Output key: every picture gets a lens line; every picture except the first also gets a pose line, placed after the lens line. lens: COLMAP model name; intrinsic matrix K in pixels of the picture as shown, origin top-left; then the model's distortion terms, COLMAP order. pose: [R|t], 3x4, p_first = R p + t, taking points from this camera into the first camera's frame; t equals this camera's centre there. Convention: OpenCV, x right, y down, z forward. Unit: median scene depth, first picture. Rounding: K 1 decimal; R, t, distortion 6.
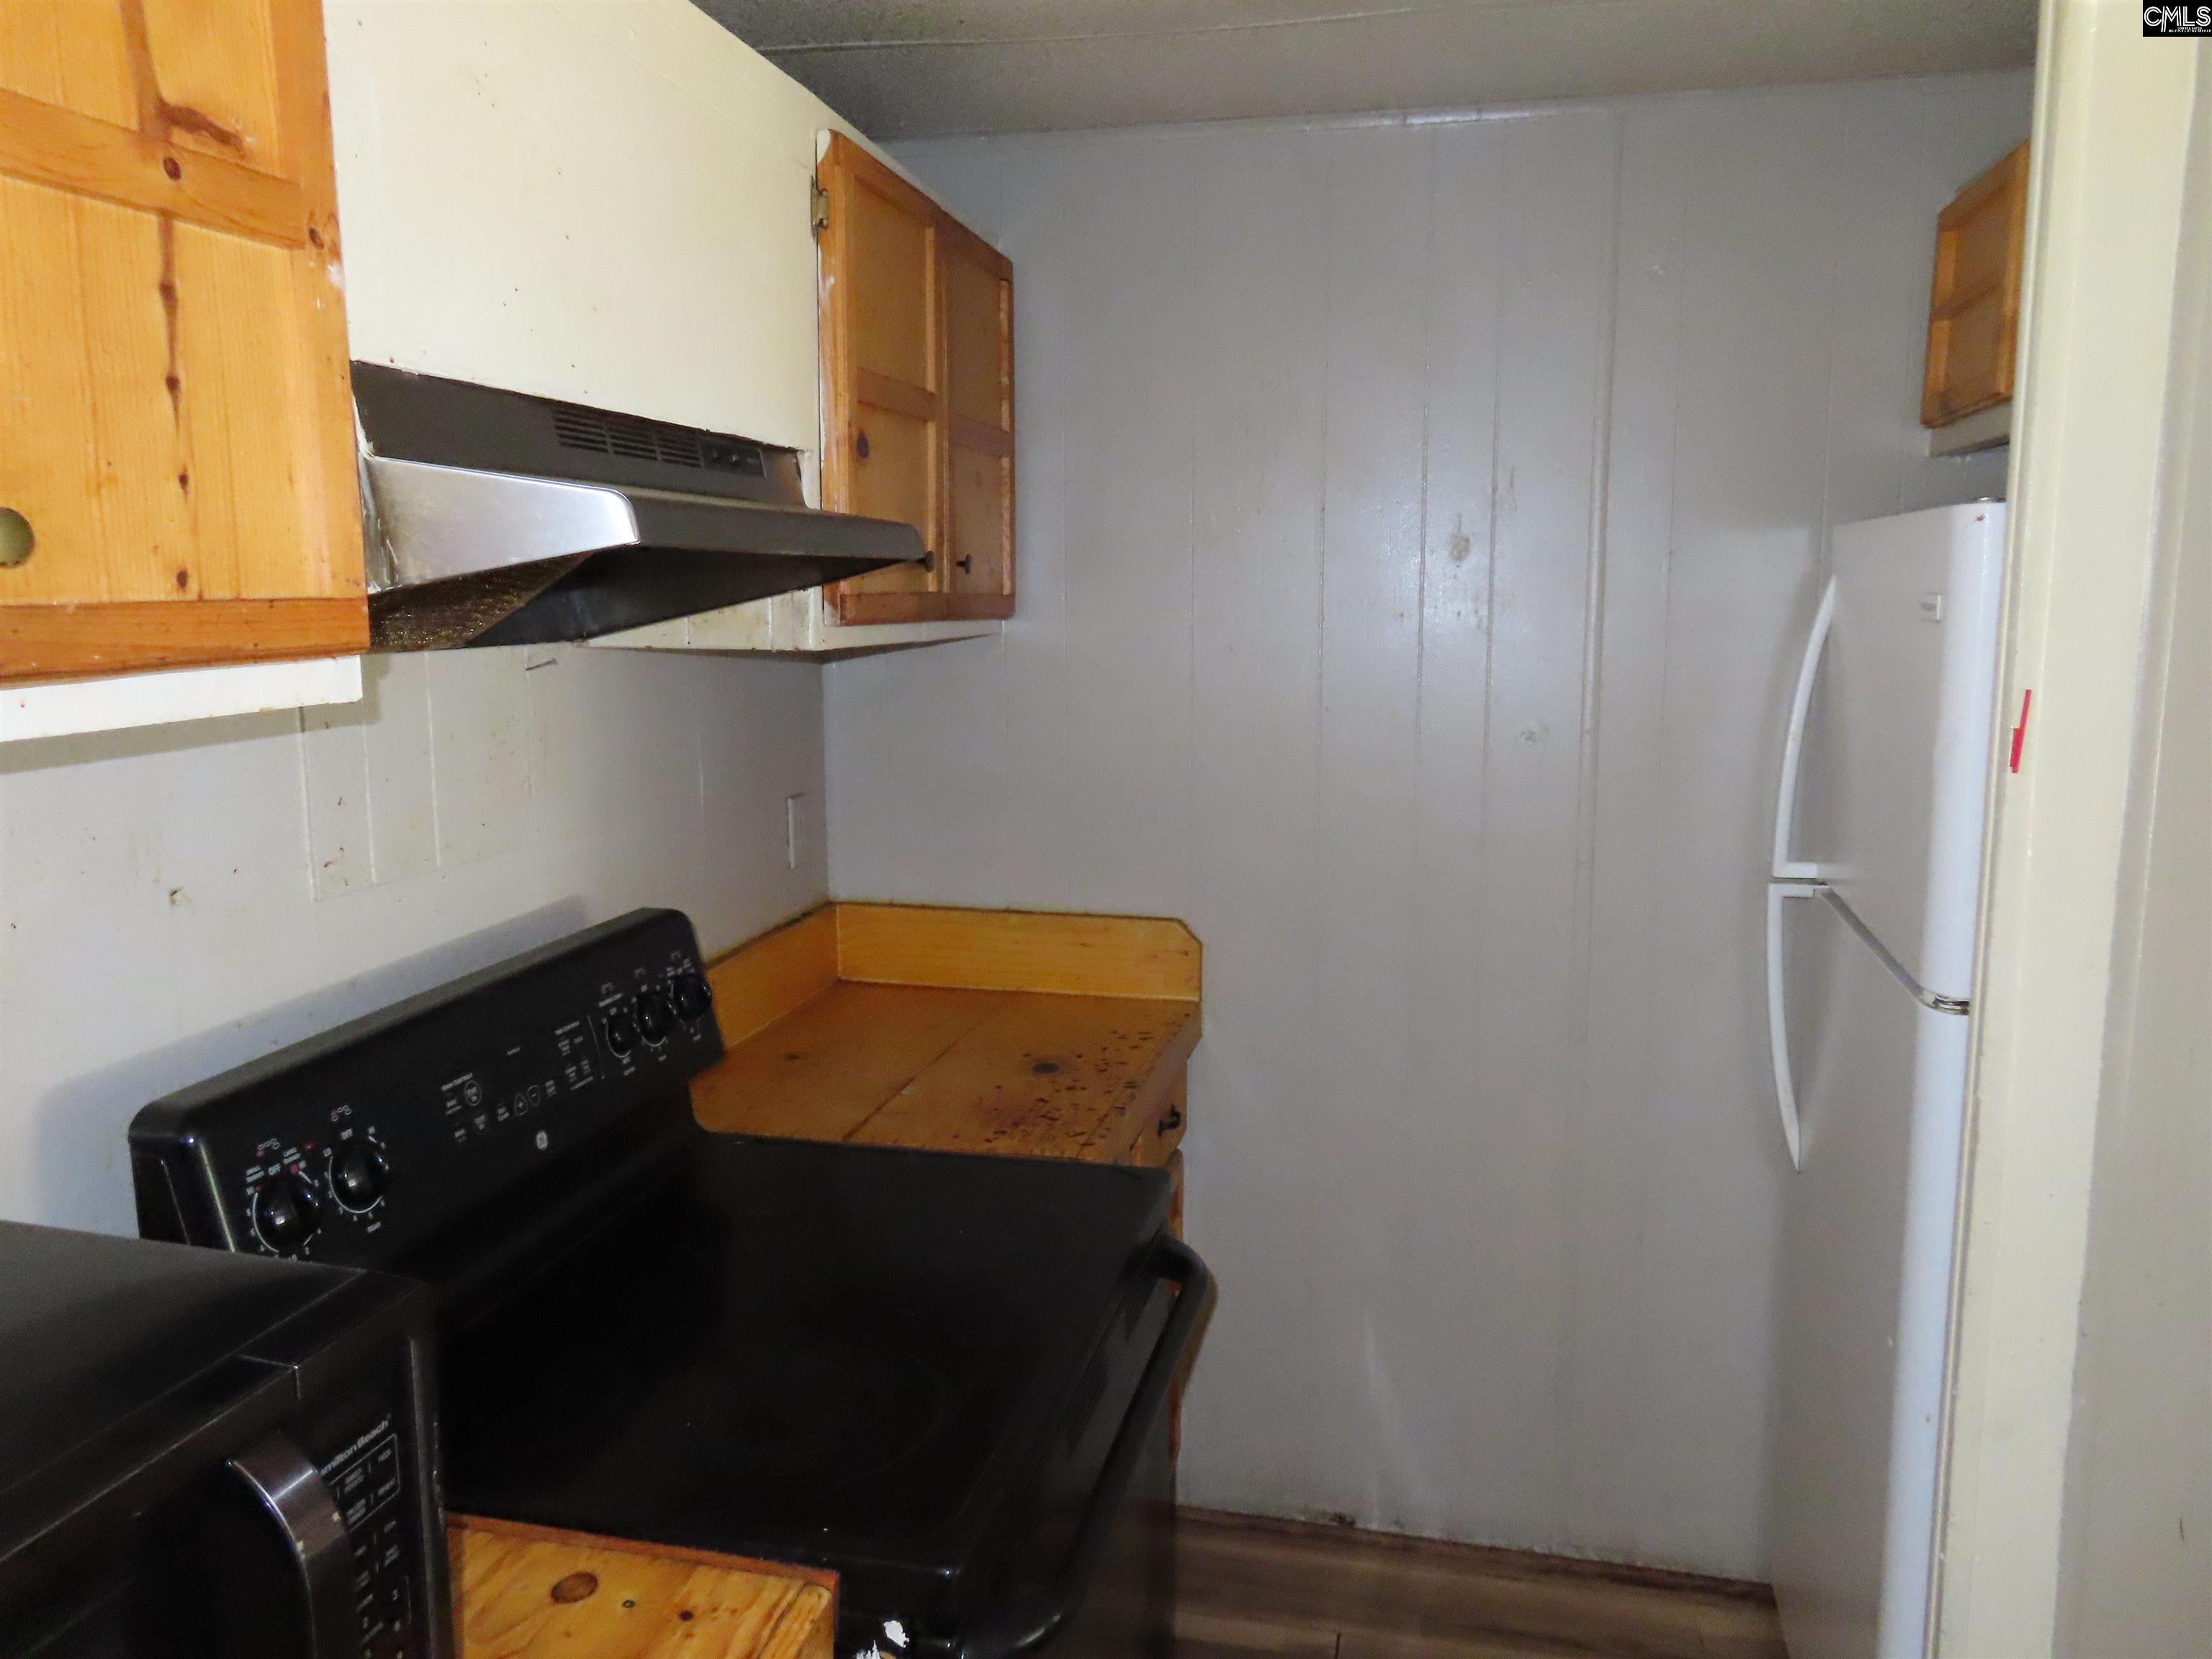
lens RADIAL K [[1582.6, 0, 1106.0], [0, 1582.6, 829.5], [0, 0, 1]] dist [-0.011179, 0.003827]
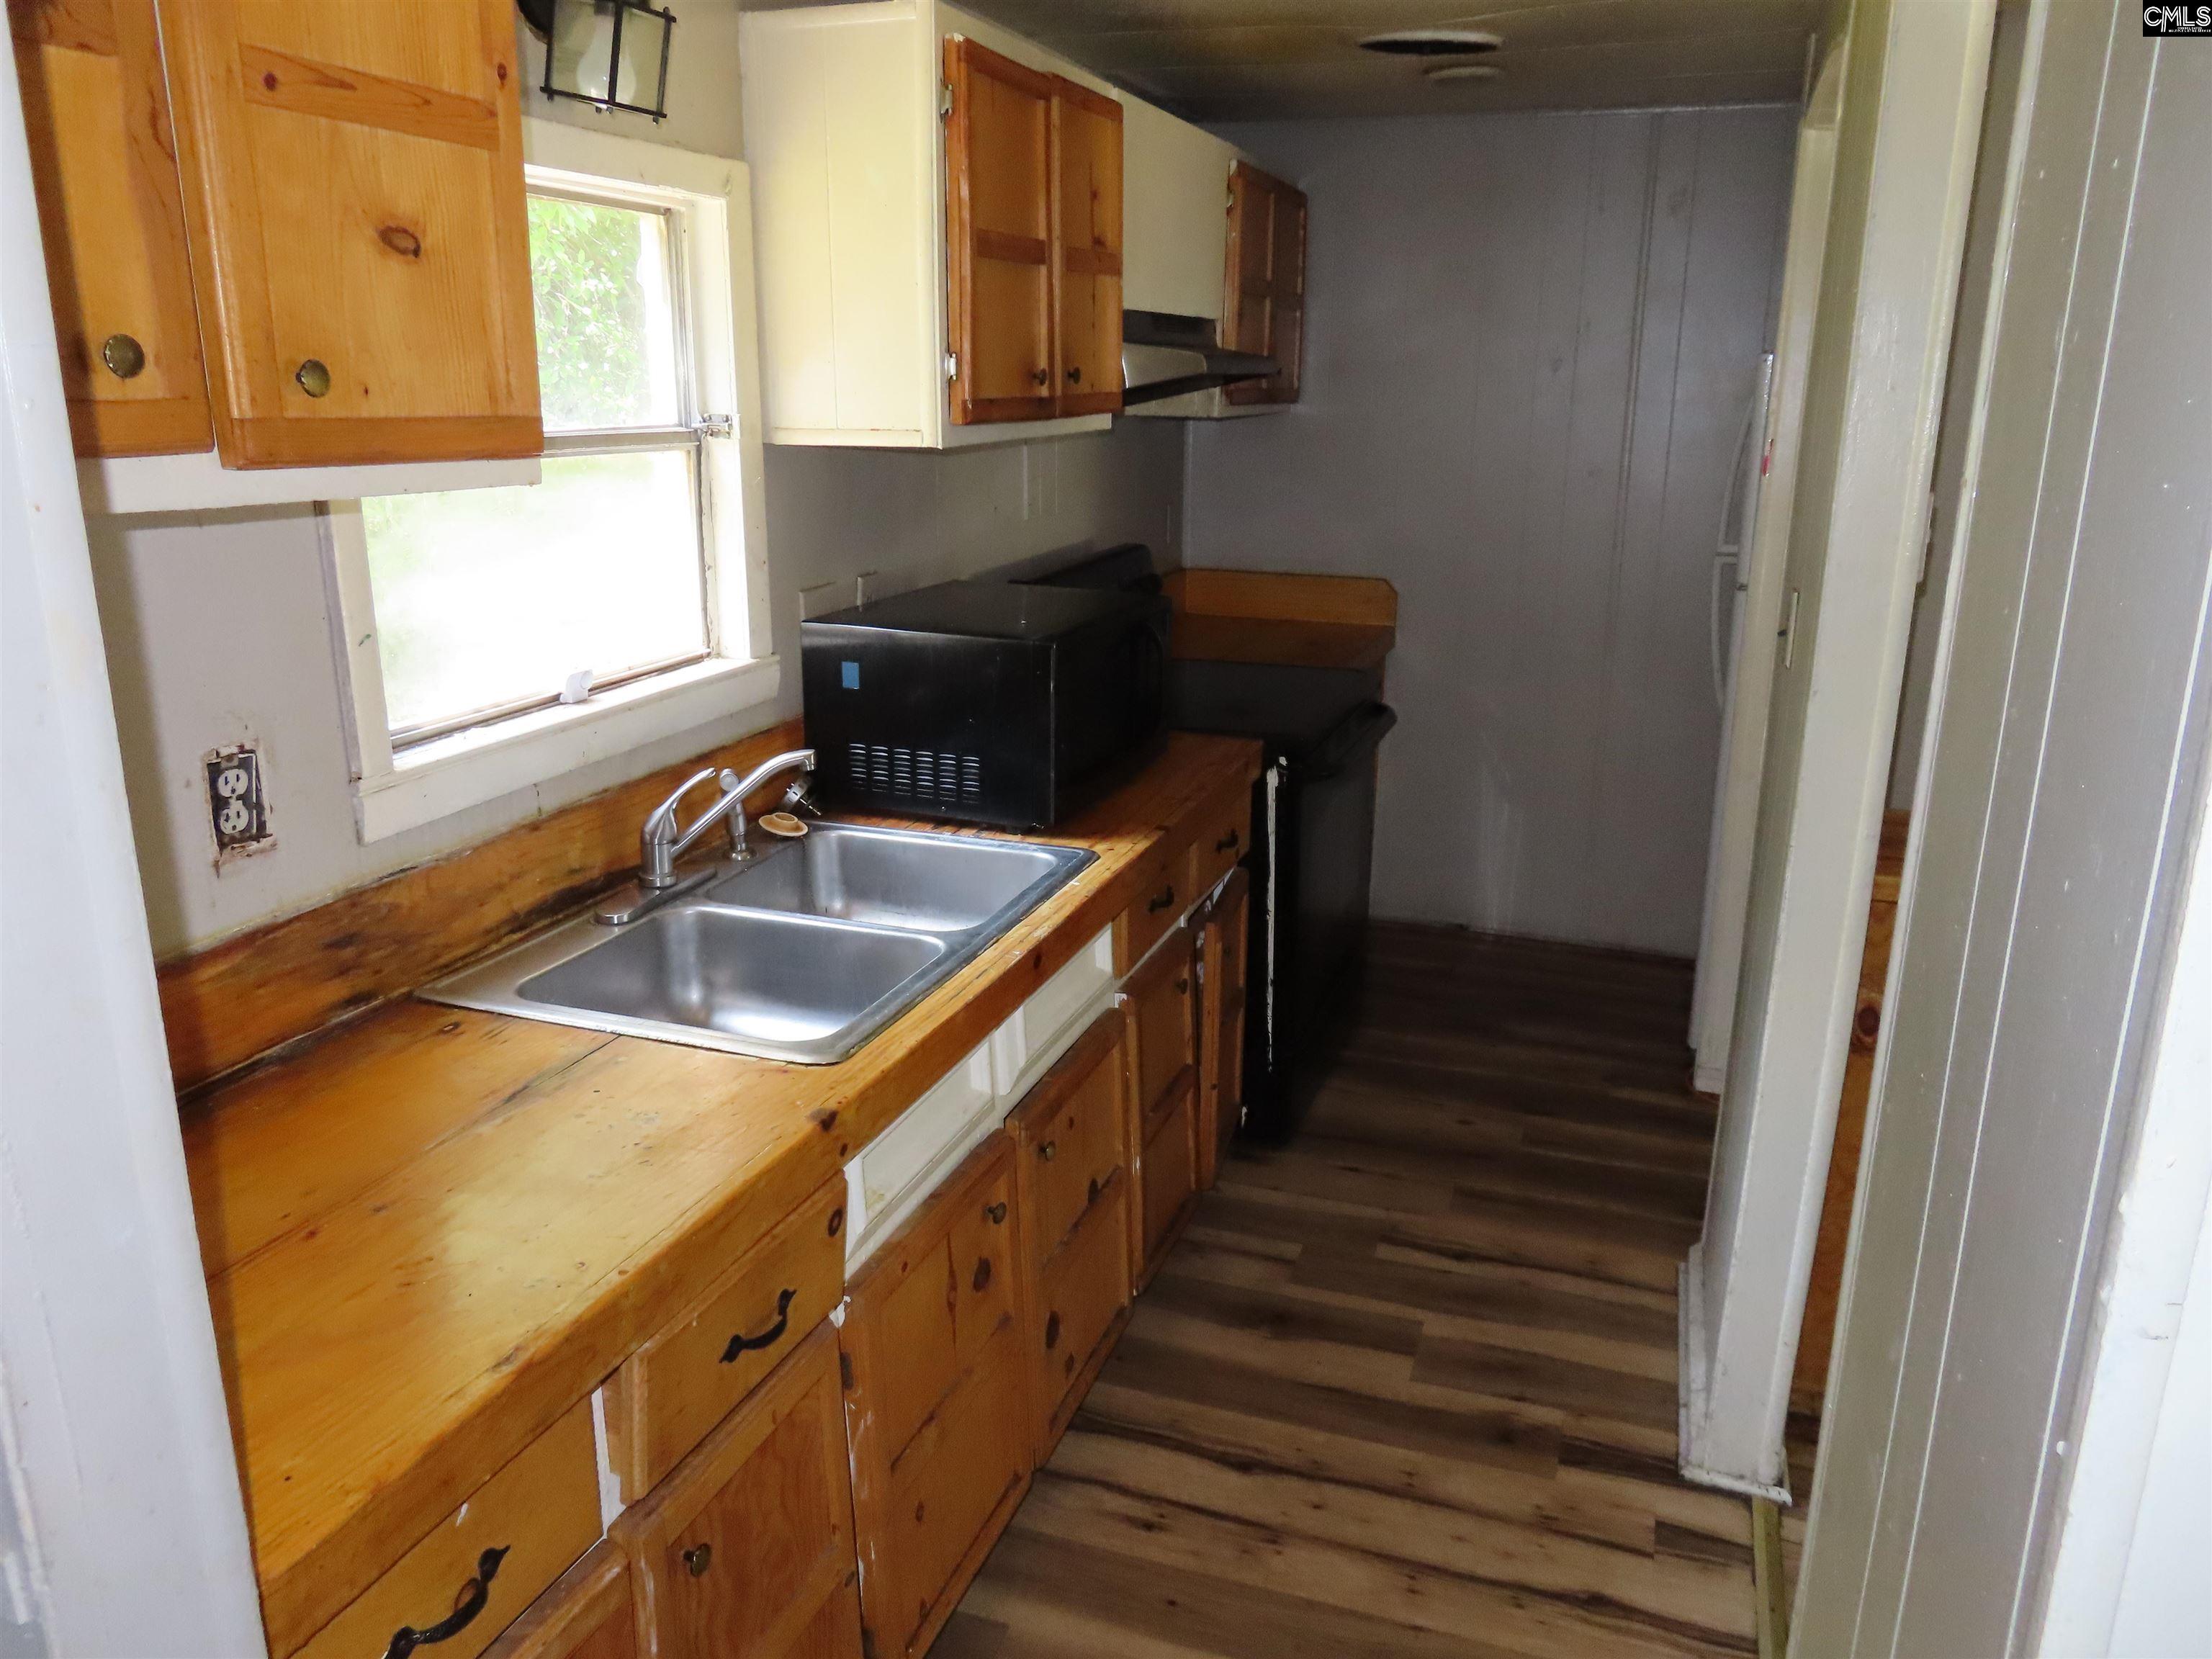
lens RADIAL K [[1582.6, 0, 1106.0], [0, 1582.6, 829.5], [0, 0, 1]] dist [-0.011179, 0.003827]
pose [[0.992612, 0.041506, -0.114013, -0.066328], [-0.026150, 0.990768, 0.133021, 0.142267], [0.118482, -0.129057, 0.984534, -1.073360]]
